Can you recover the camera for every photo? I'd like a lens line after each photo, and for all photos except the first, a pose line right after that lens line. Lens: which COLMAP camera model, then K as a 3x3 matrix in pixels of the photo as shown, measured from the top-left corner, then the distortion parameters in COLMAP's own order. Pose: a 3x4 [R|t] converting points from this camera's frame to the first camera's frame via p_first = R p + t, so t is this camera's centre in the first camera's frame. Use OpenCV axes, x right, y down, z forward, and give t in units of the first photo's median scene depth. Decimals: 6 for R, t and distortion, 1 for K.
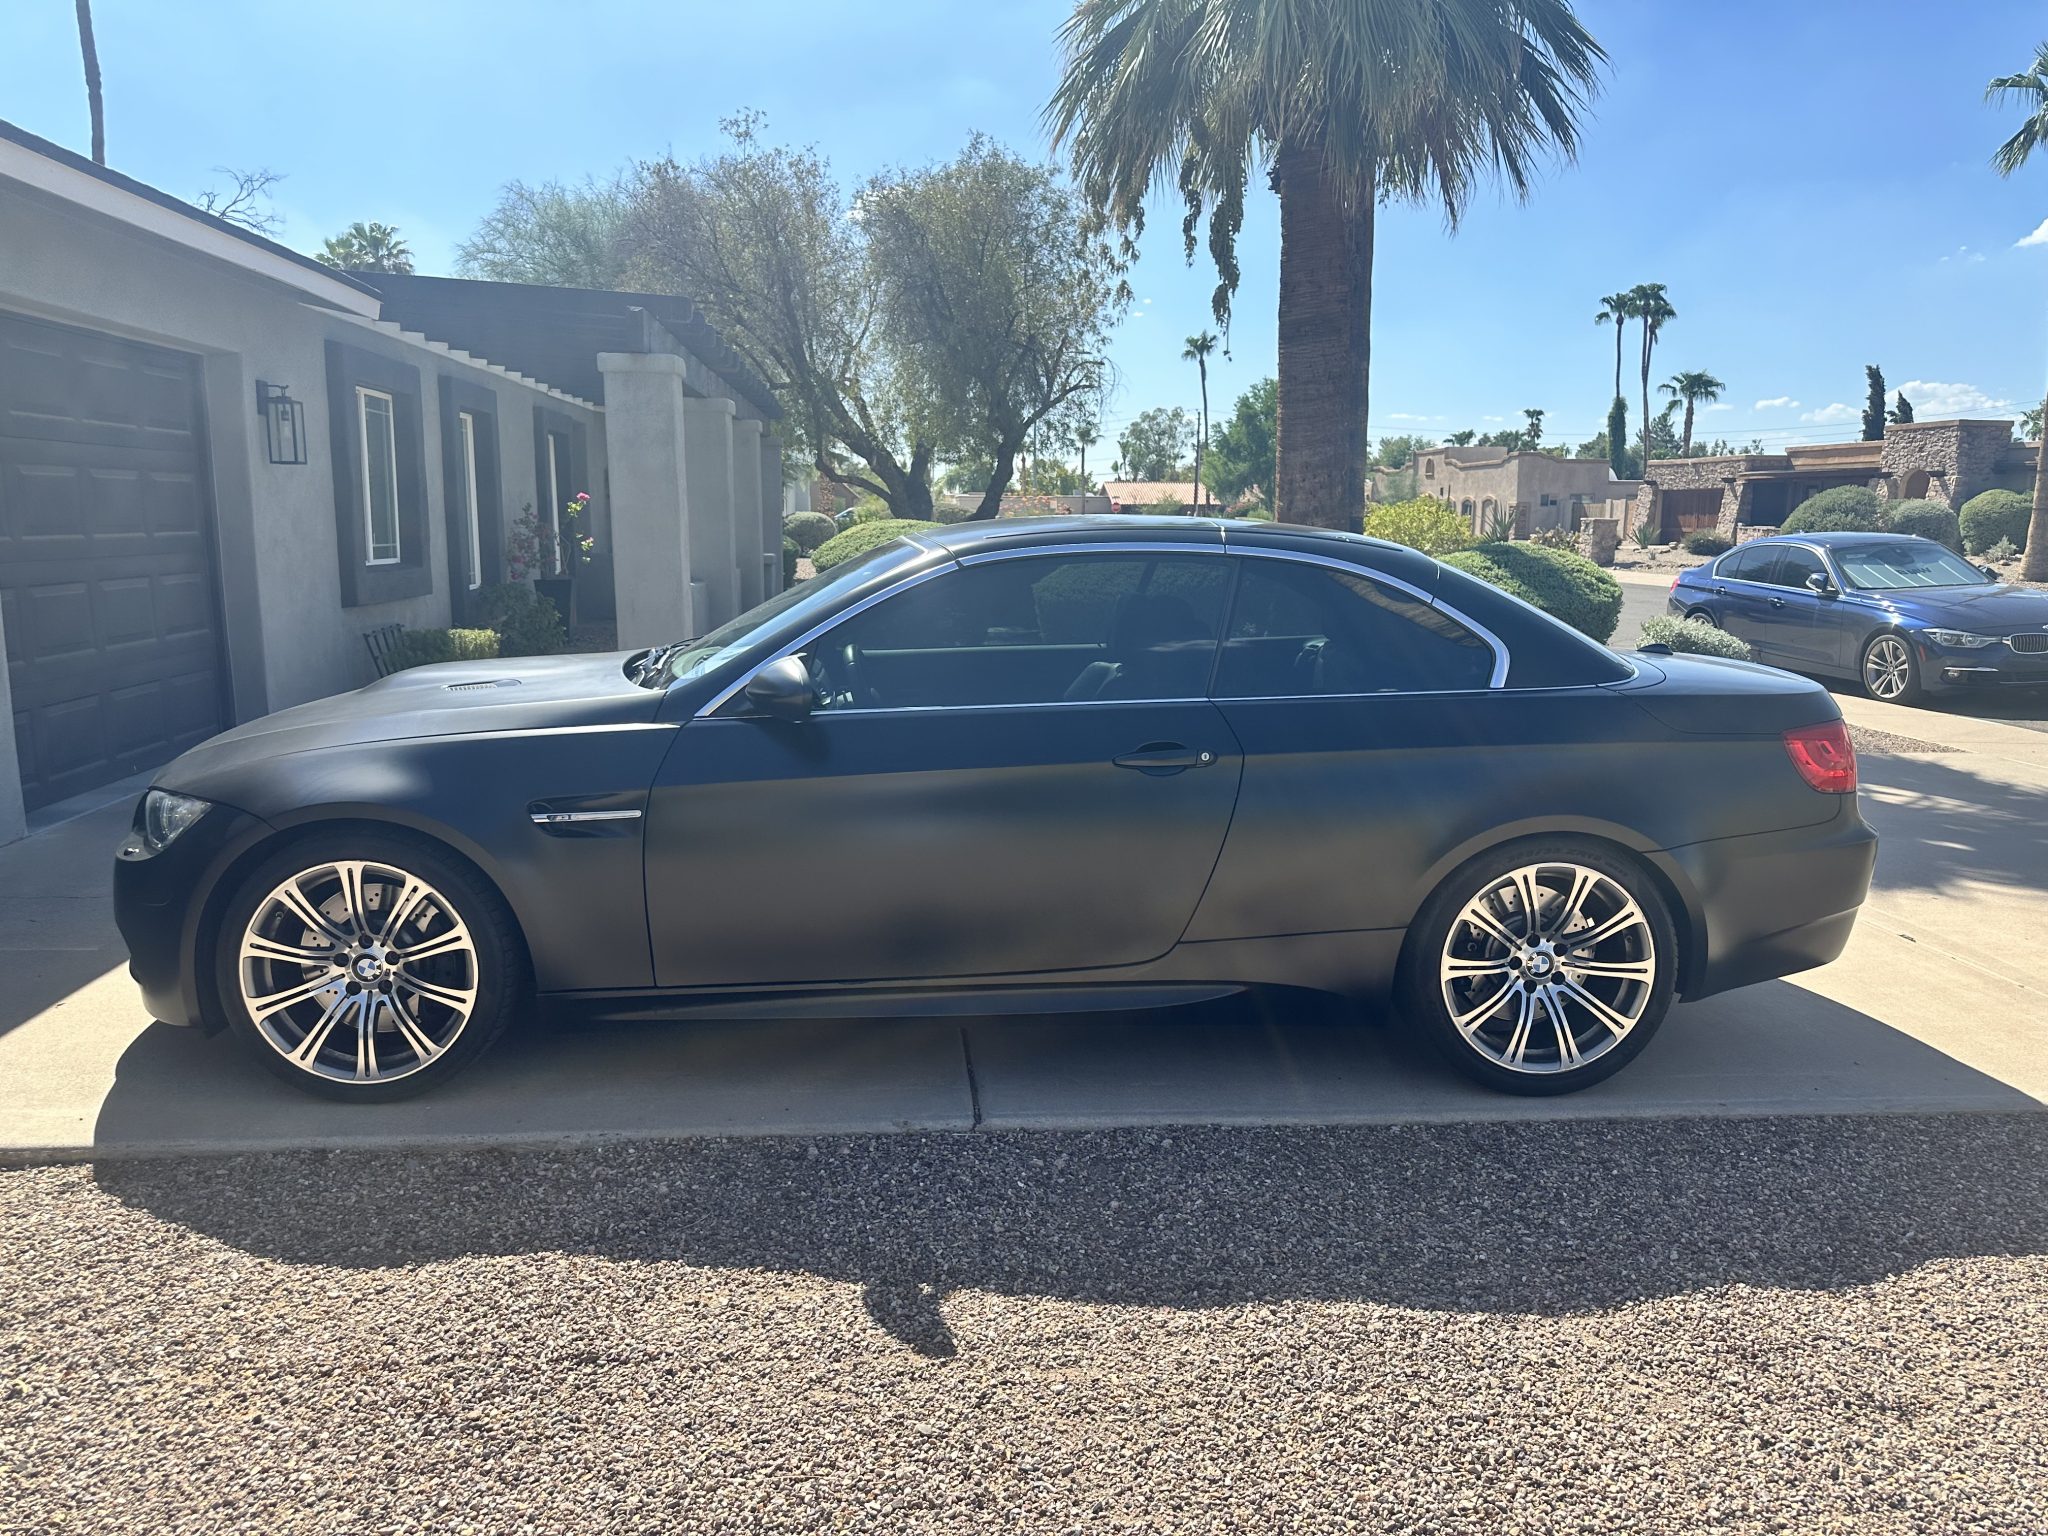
lens RADIAL K [[1456.5, 0, 1019.9], [0, 1456.5, 774.2], [0, 0, 1]] dist [0.038523, -0.040861]
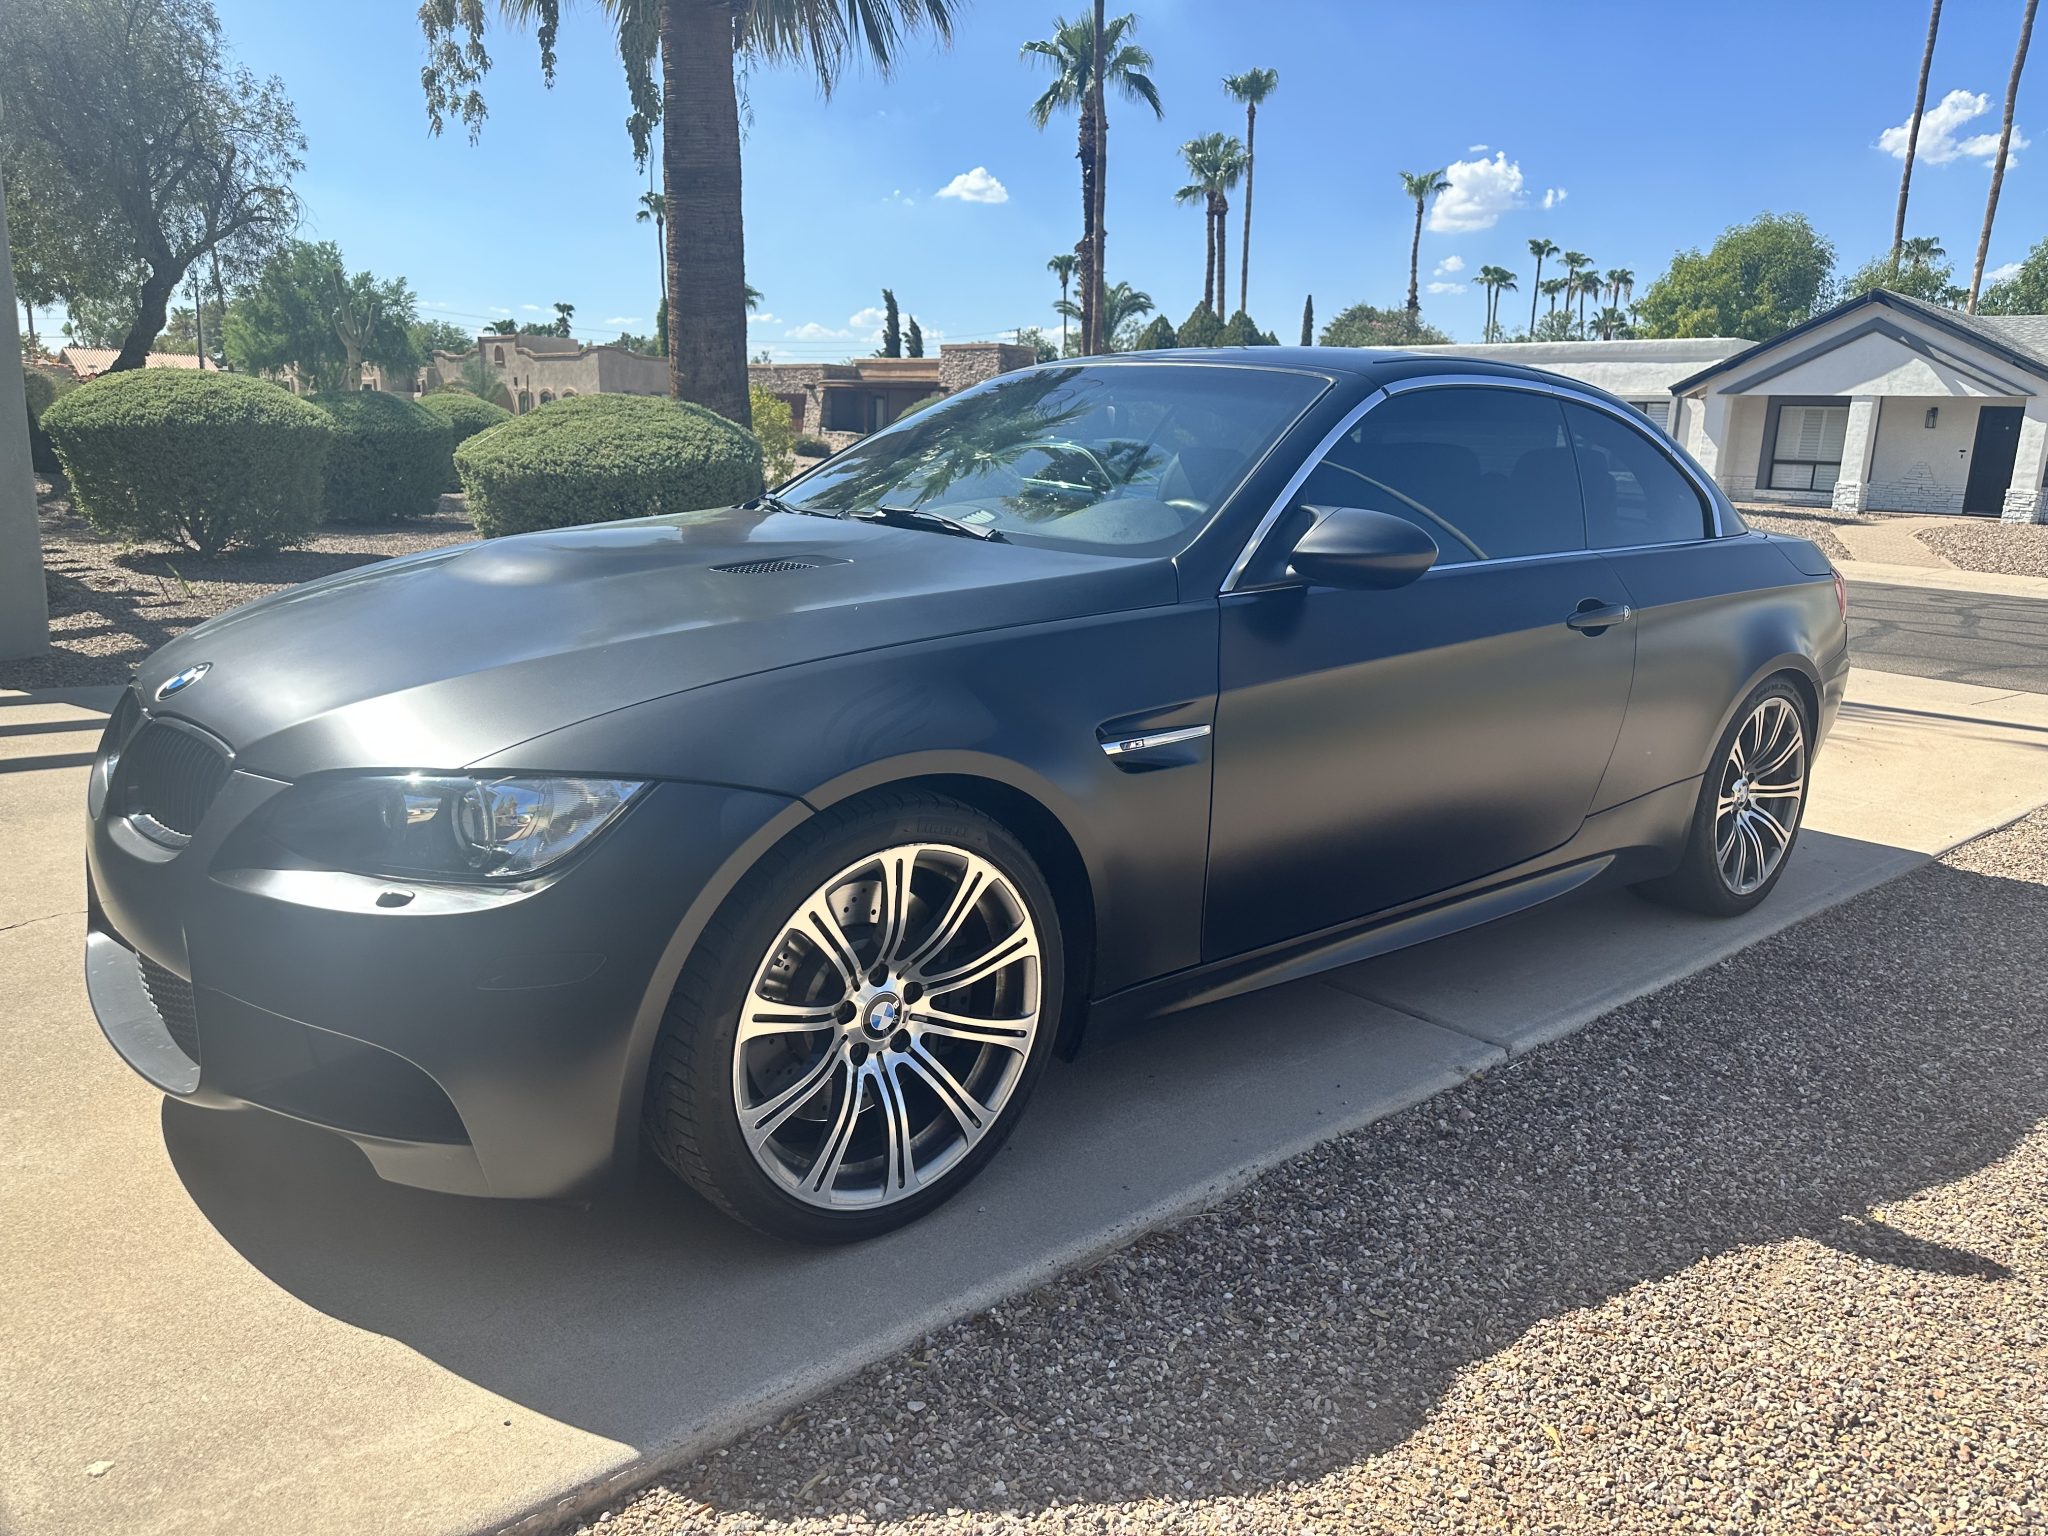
lens RADIAL K [[1492.8, 0, 1054.2], [0, 1492.8, 771.0], [0, 0, 1]] dist [-0.033398, 0.000765]
pose [[0.783190, -0.100594, 0.613591, -0.715532], [0.063333, 0.994600, 0.082219, -0.015654], [-0.618548, -0.025532, 0.785332, 0.444605]]
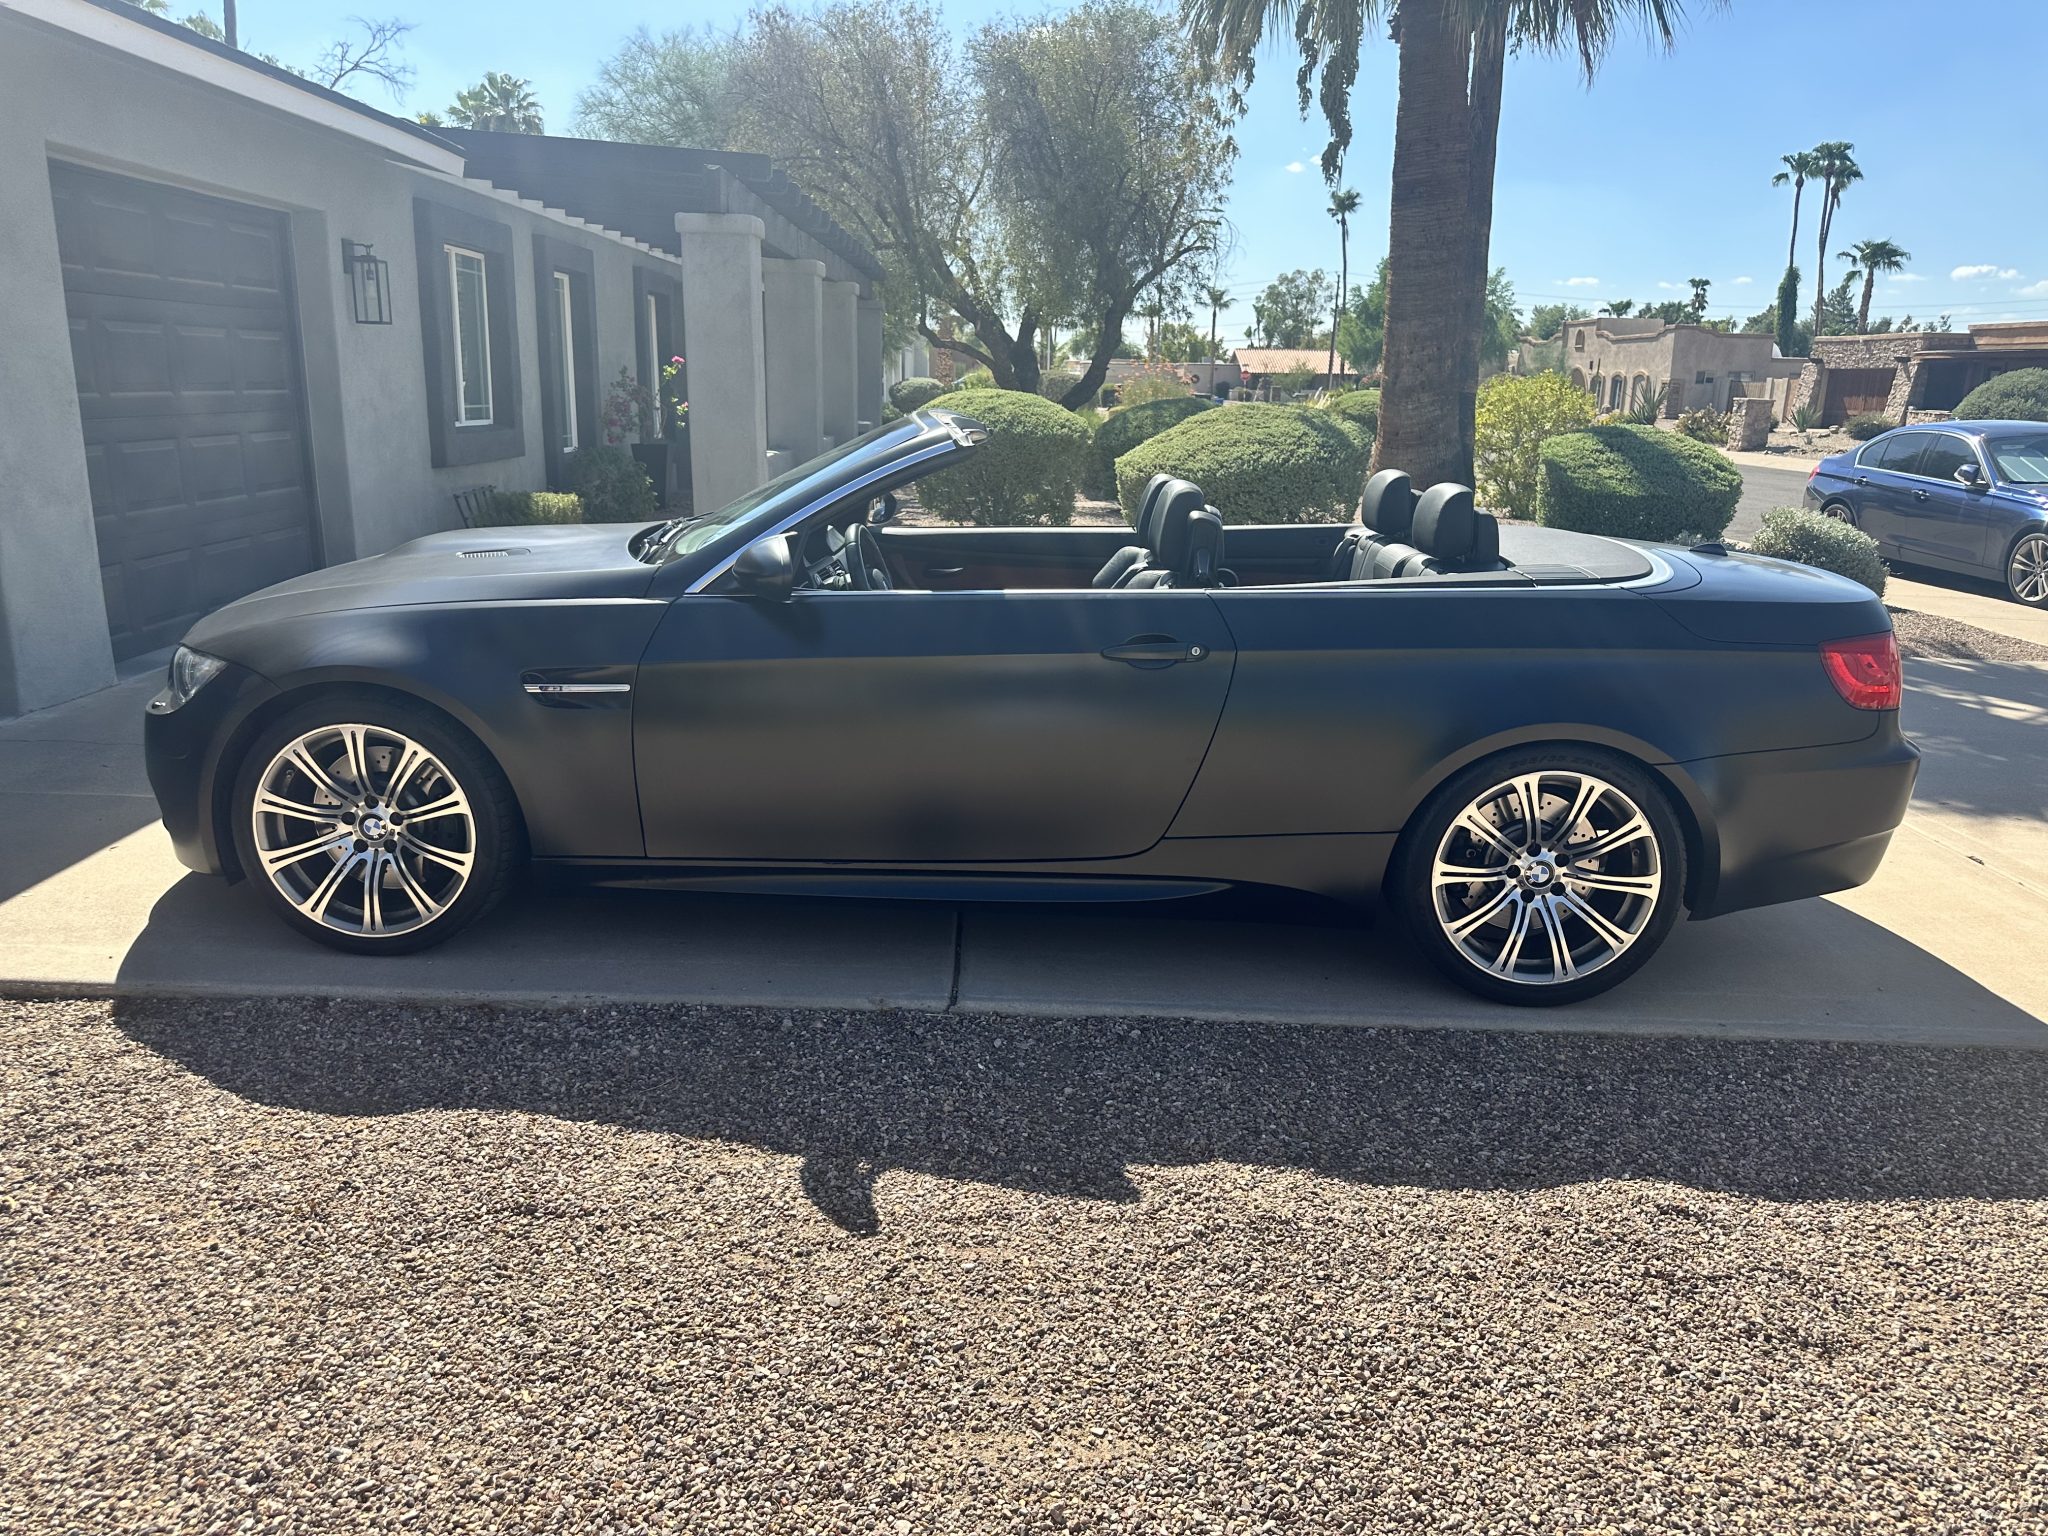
lens RADIAL K [[1449.5, 0, 1017.6], [0, 1449.5, 773.7], [0, 0, 1]] dist [0.063637, -0.080199]
pose [[0.995889, 0.039511, -0.081509, 0.087379], [-0.032342, 0.995643, 0.087463, -0.010399], [0.084609, -0.084467, 0.992828, 0.011520]]
